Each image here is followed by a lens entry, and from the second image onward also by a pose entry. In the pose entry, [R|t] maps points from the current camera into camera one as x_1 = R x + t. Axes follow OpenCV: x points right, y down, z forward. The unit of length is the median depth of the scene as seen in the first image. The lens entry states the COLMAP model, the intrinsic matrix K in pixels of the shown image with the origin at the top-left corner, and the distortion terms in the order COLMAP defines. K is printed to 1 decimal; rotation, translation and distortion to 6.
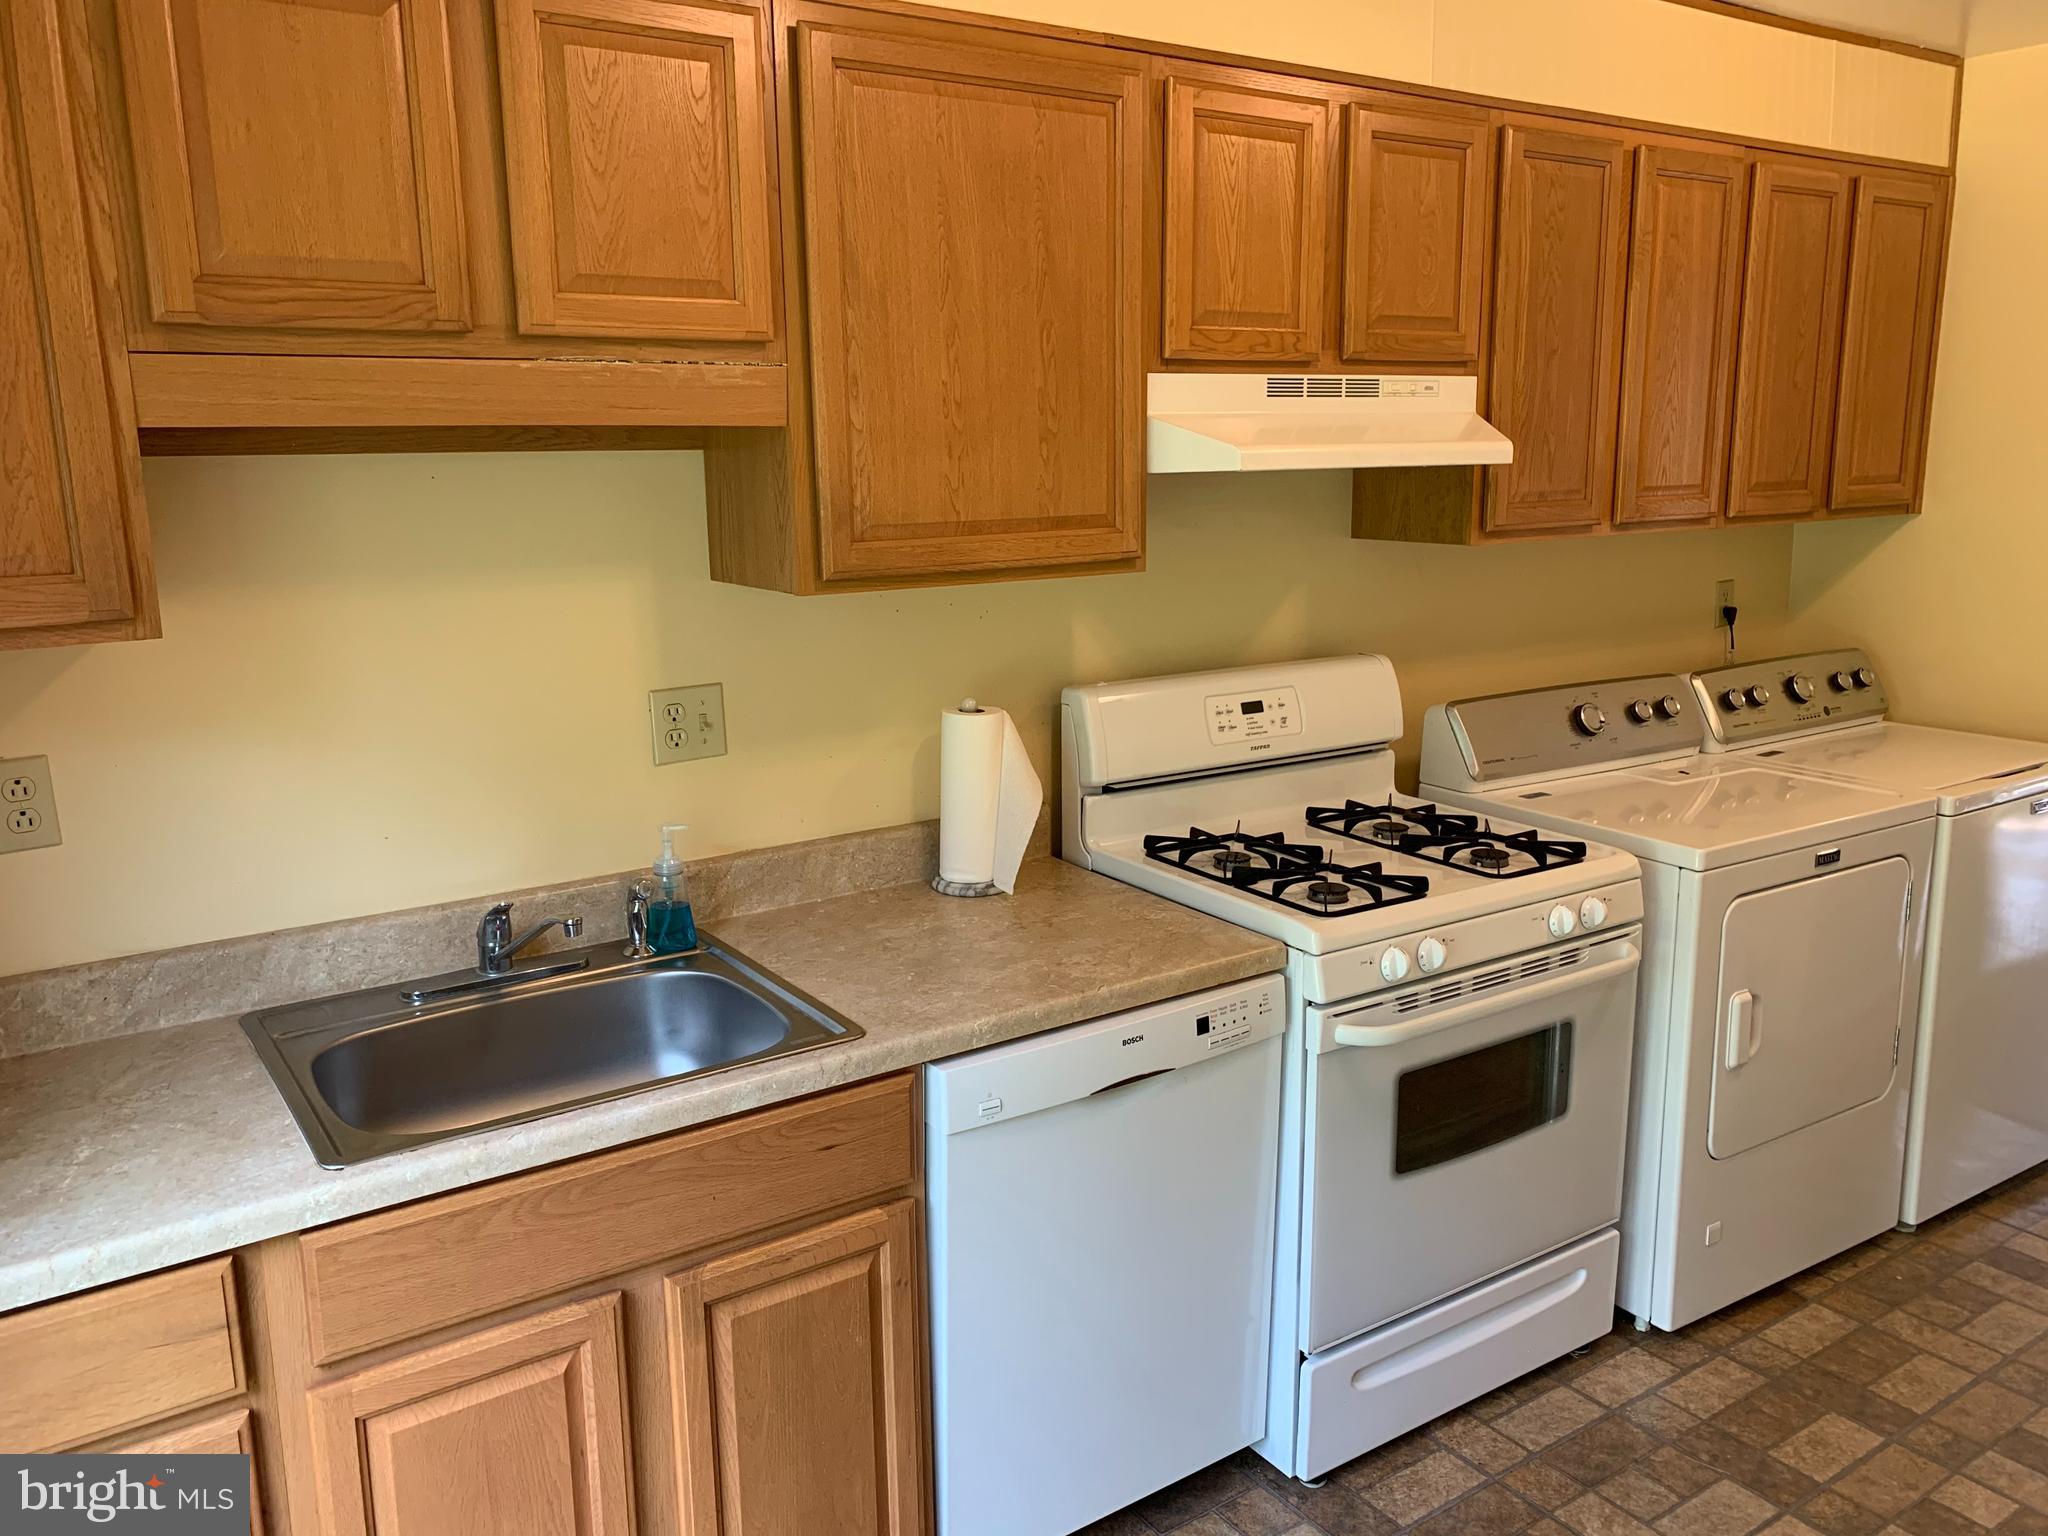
lens RADIAL K [[1564.5, 0, 1022.7], [0, 1564.5, 748.5], [0, 0, 1]] dist [0.088728, -0.153327]
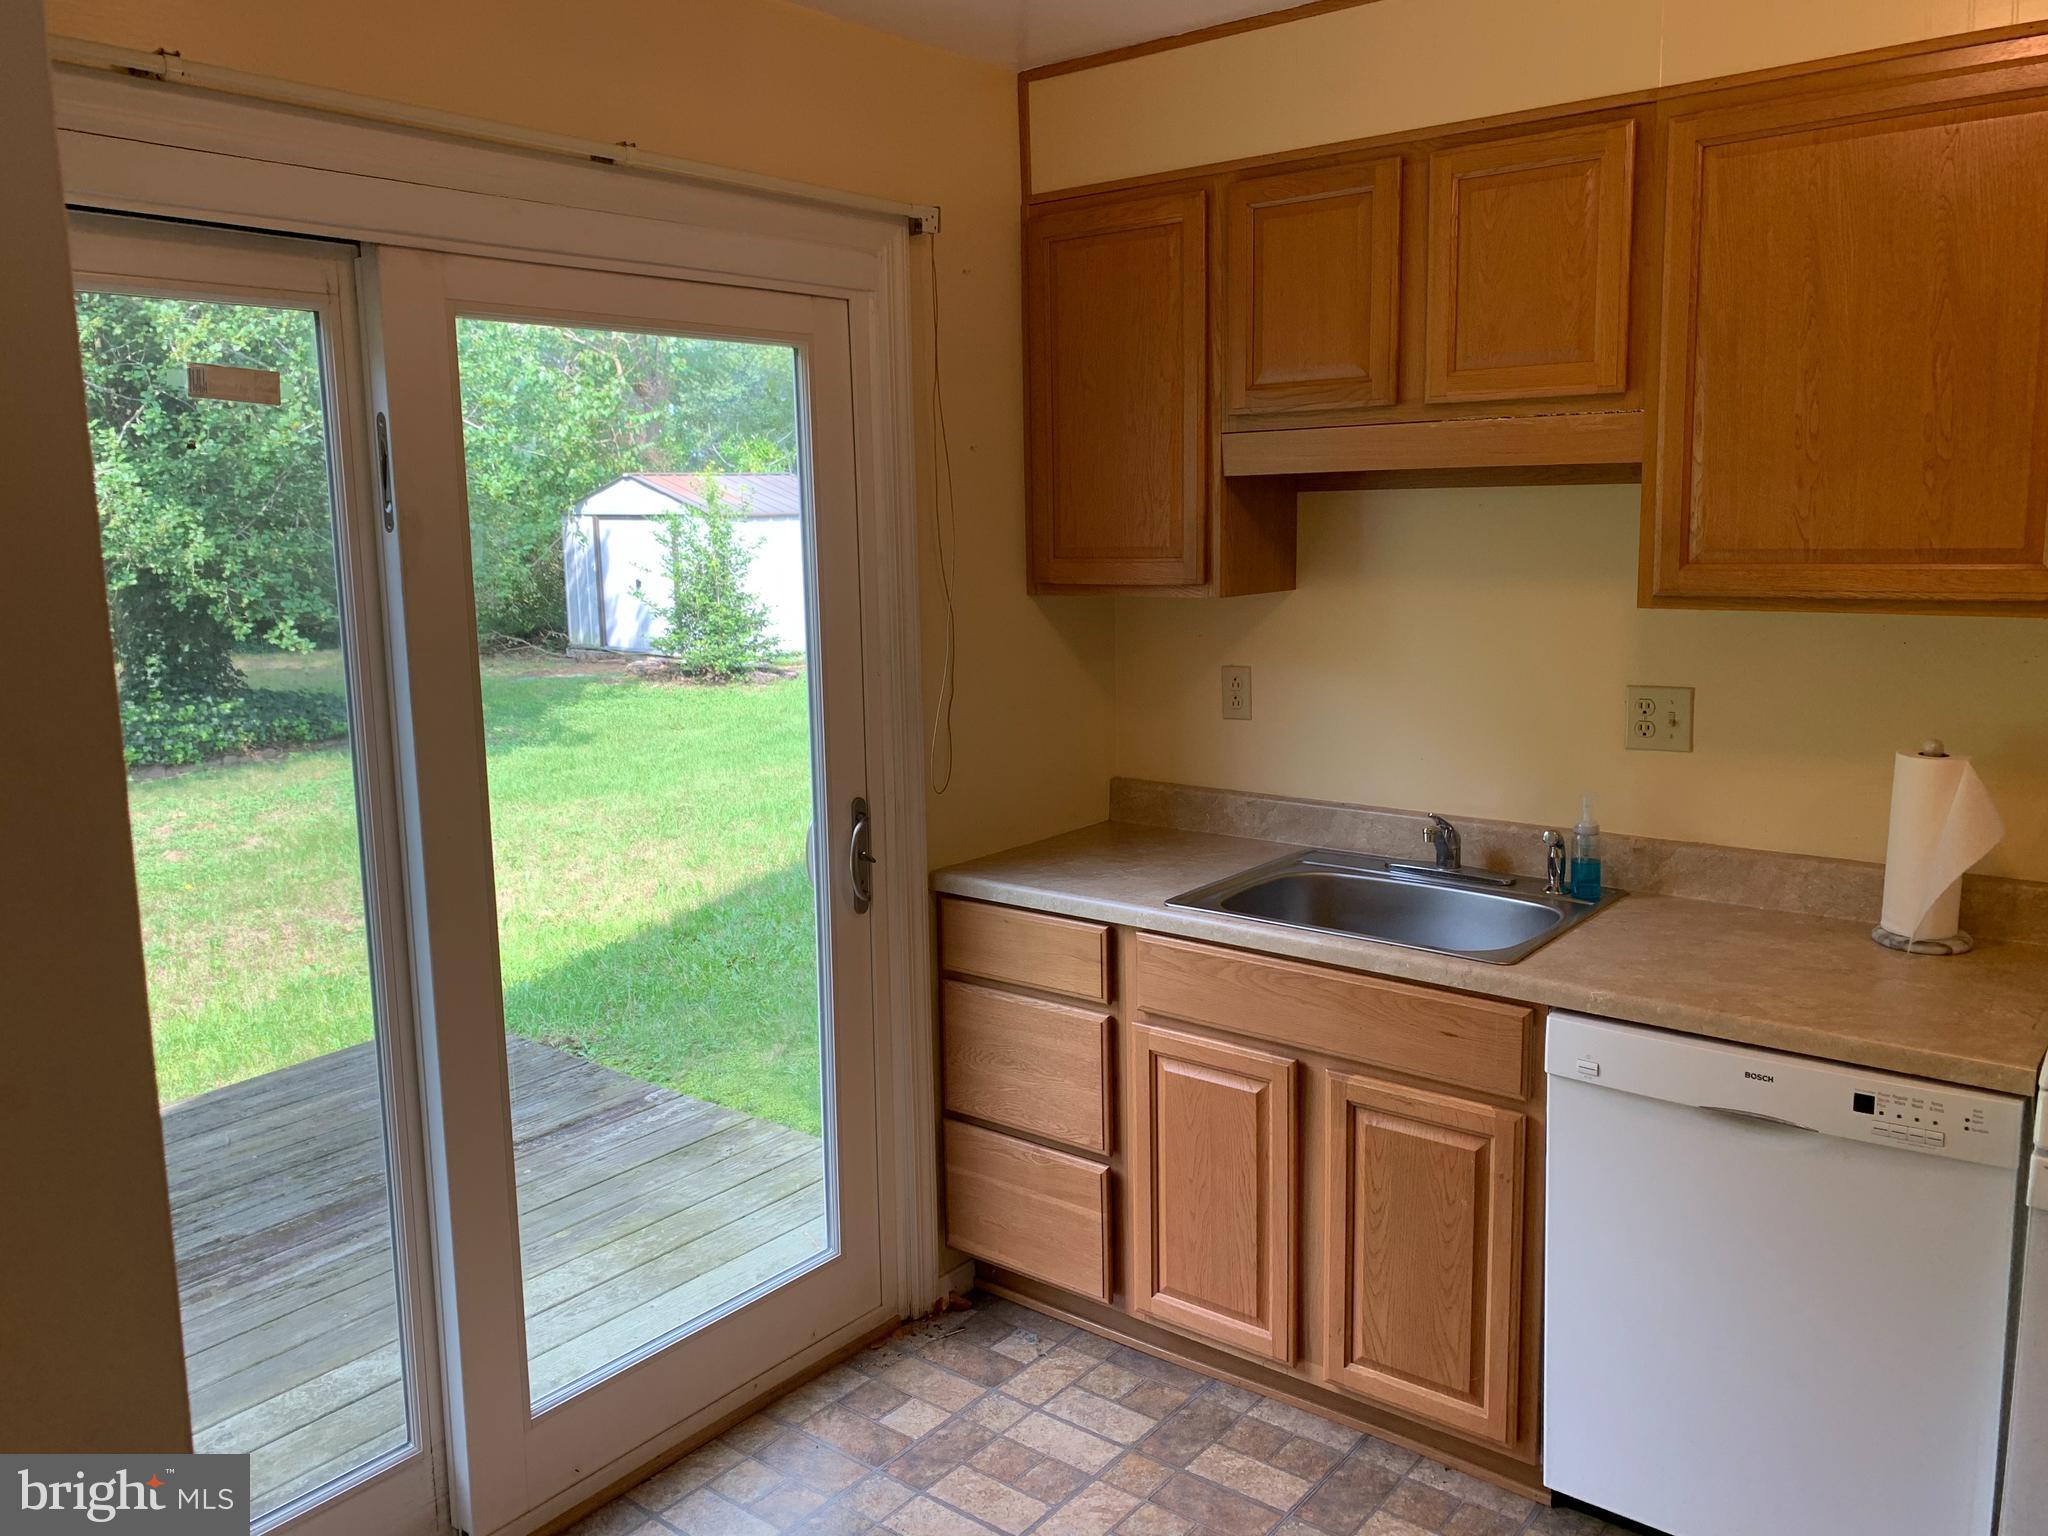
lens RADIAL K [[1564.5, 0, 1022.7], [0, 1564.5, 748.5], [0, 0, 1]] dist [0.088728, -0.153327]
pose [[0.282899, 0.151825, -0.947057, 0.844773], [-0.170166, 0.979674, 0.106222, -0.042530], [0.943934, 0.131106, 0.302984, 0.235419]]
